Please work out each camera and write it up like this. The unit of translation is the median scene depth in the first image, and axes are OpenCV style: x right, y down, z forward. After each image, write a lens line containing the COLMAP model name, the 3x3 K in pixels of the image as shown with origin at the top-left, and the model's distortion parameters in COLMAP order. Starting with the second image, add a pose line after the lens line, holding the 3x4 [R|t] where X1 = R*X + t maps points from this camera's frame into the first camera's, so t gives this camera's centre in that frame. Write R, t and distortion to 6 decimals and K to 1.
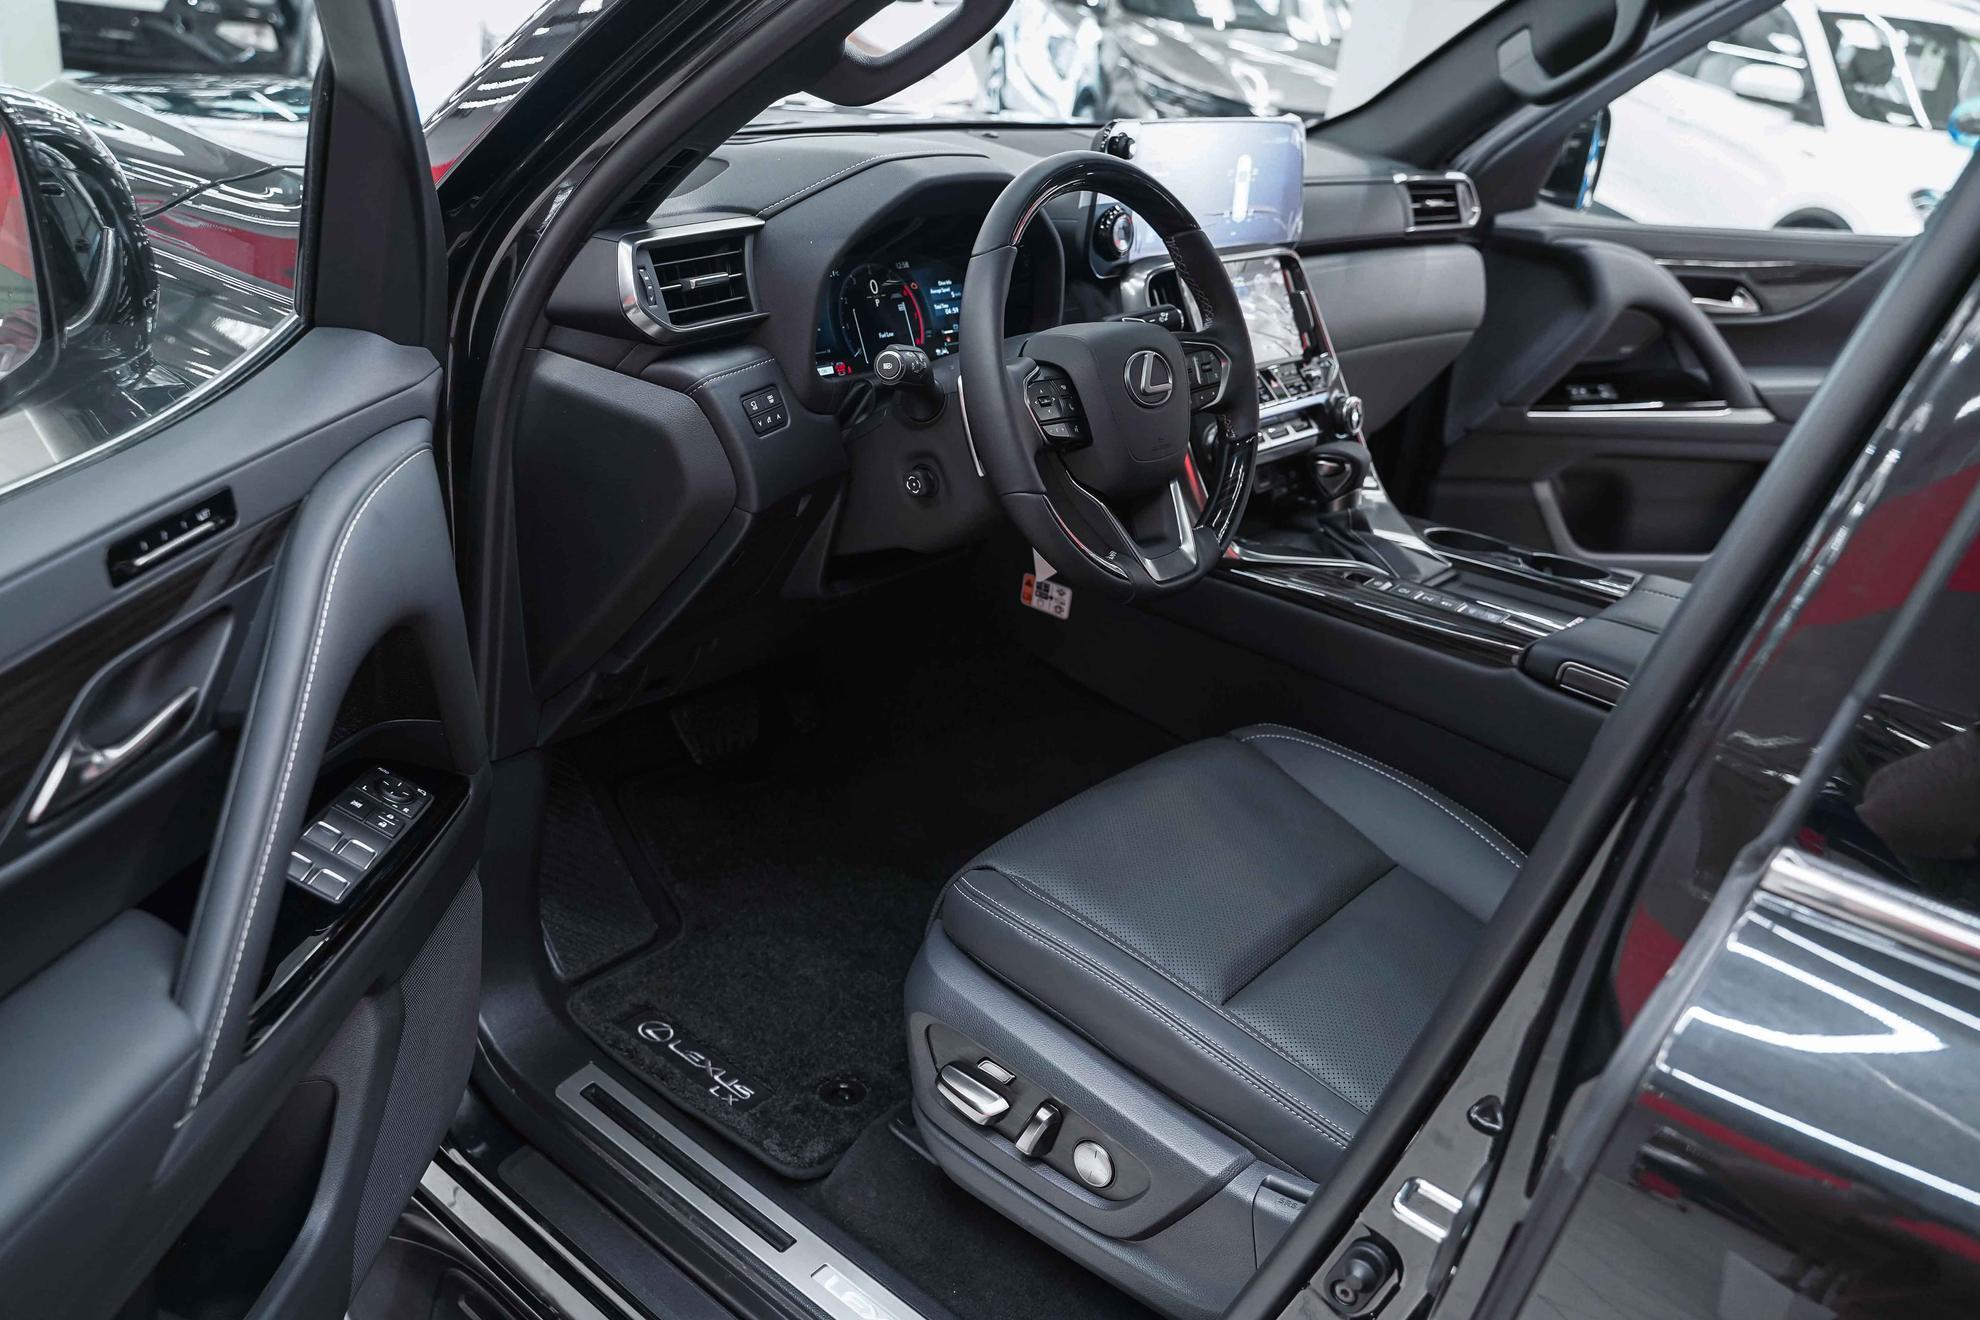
lens RADIAL K [[1638.3, 0, 986.9], [0, 1638.3, 653.0], [0, 0, 1]] dist [-0.003004, -0.008610]
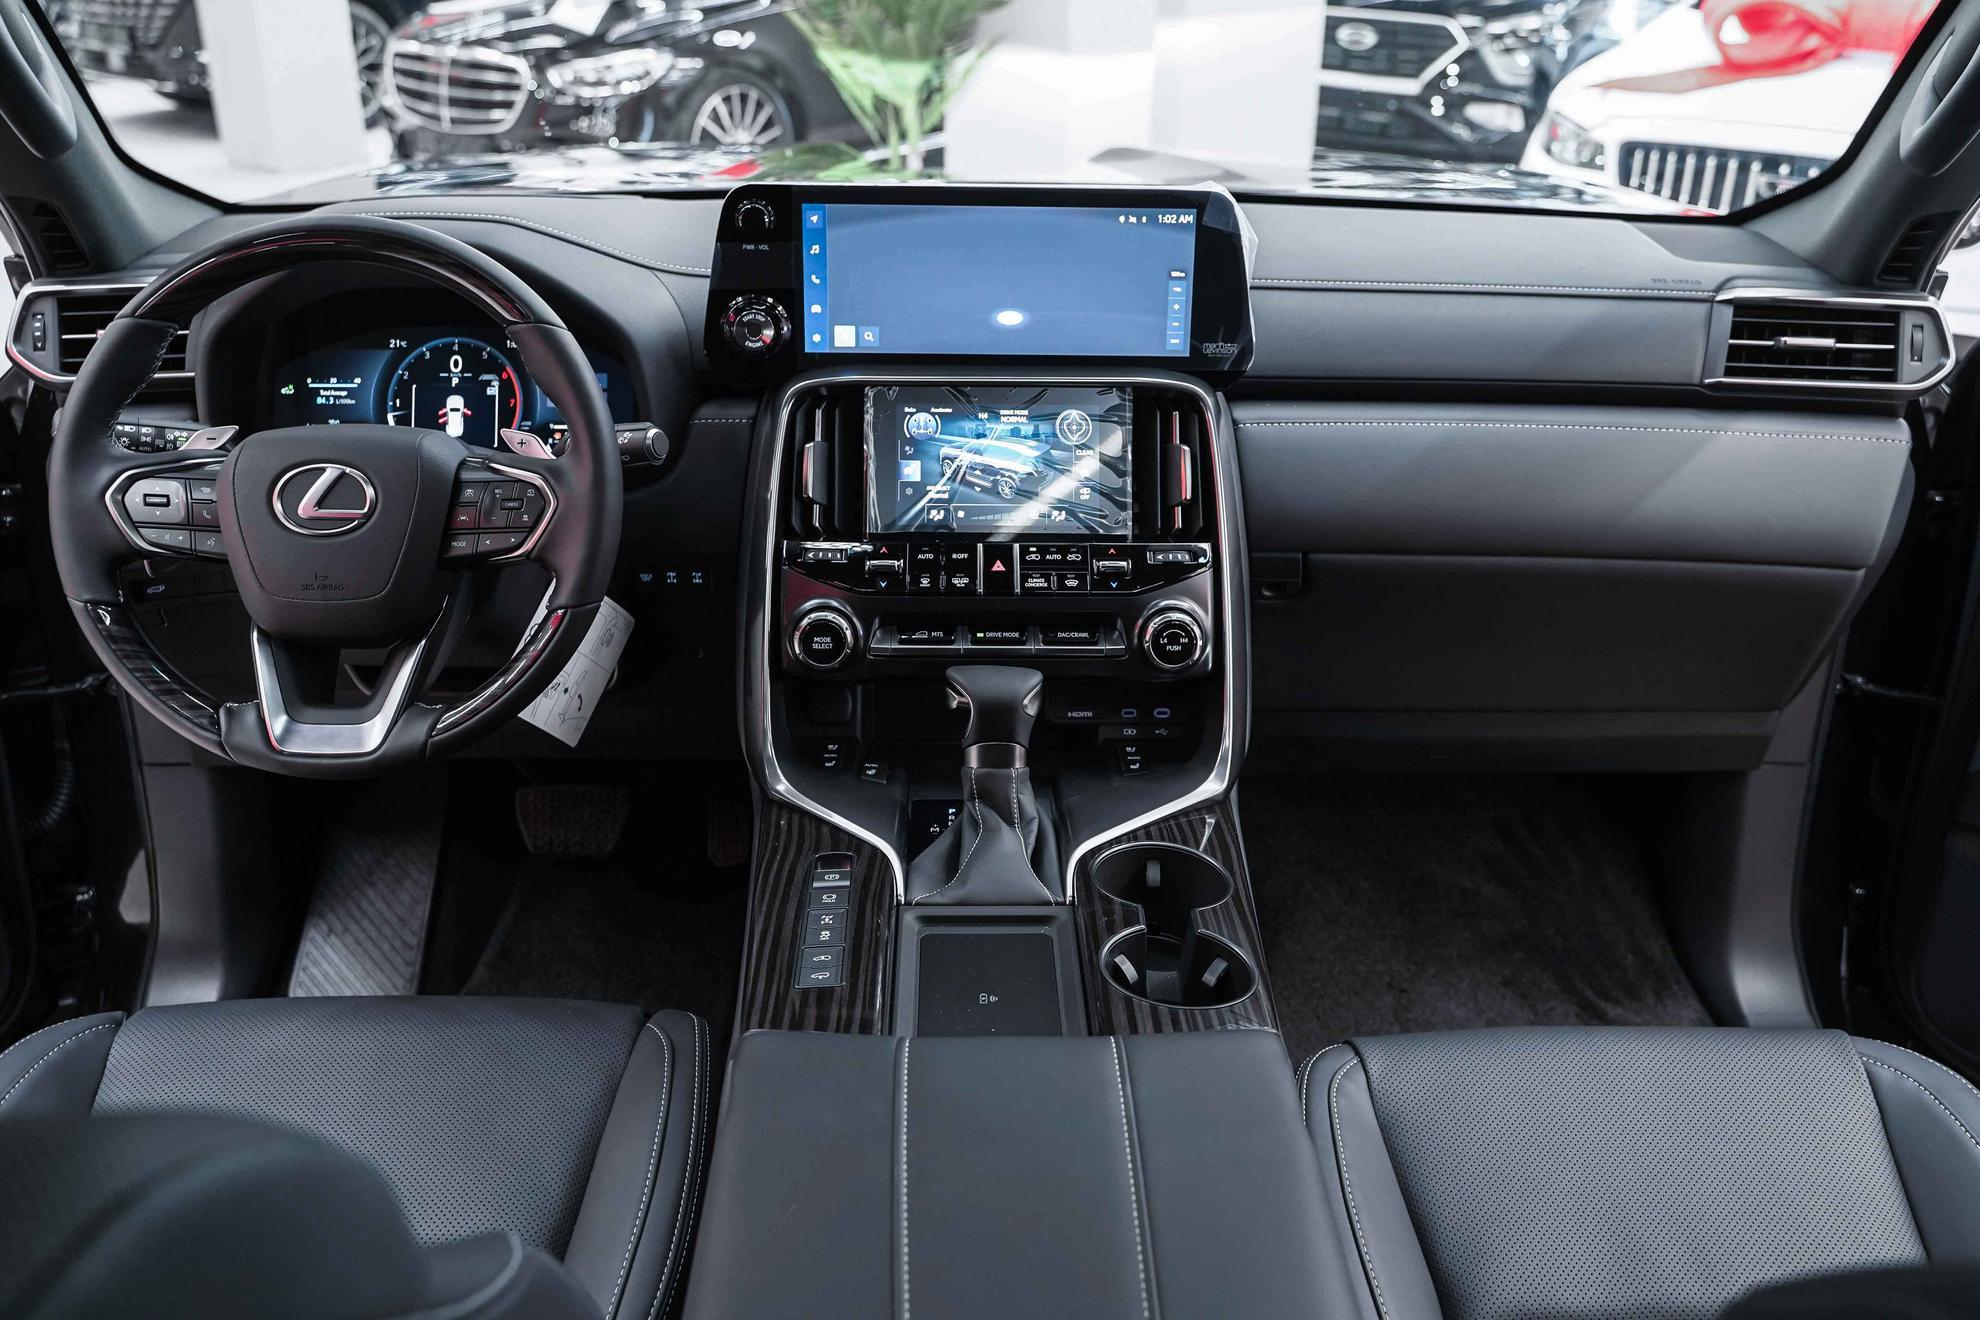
lens RADIAL K [[1695.6, 0, 1002.0], [0, 1695.6, 635.5], [0, 0, 1]] dist [-0.010108, -0.000431]
pose [[0.659873, 0.200523, -0.724125, 0.663590], [-0.247996, 0.967849, 0.042024, -0.159480], [0.709271, 0.151850, 0.688387, 0.499948]]
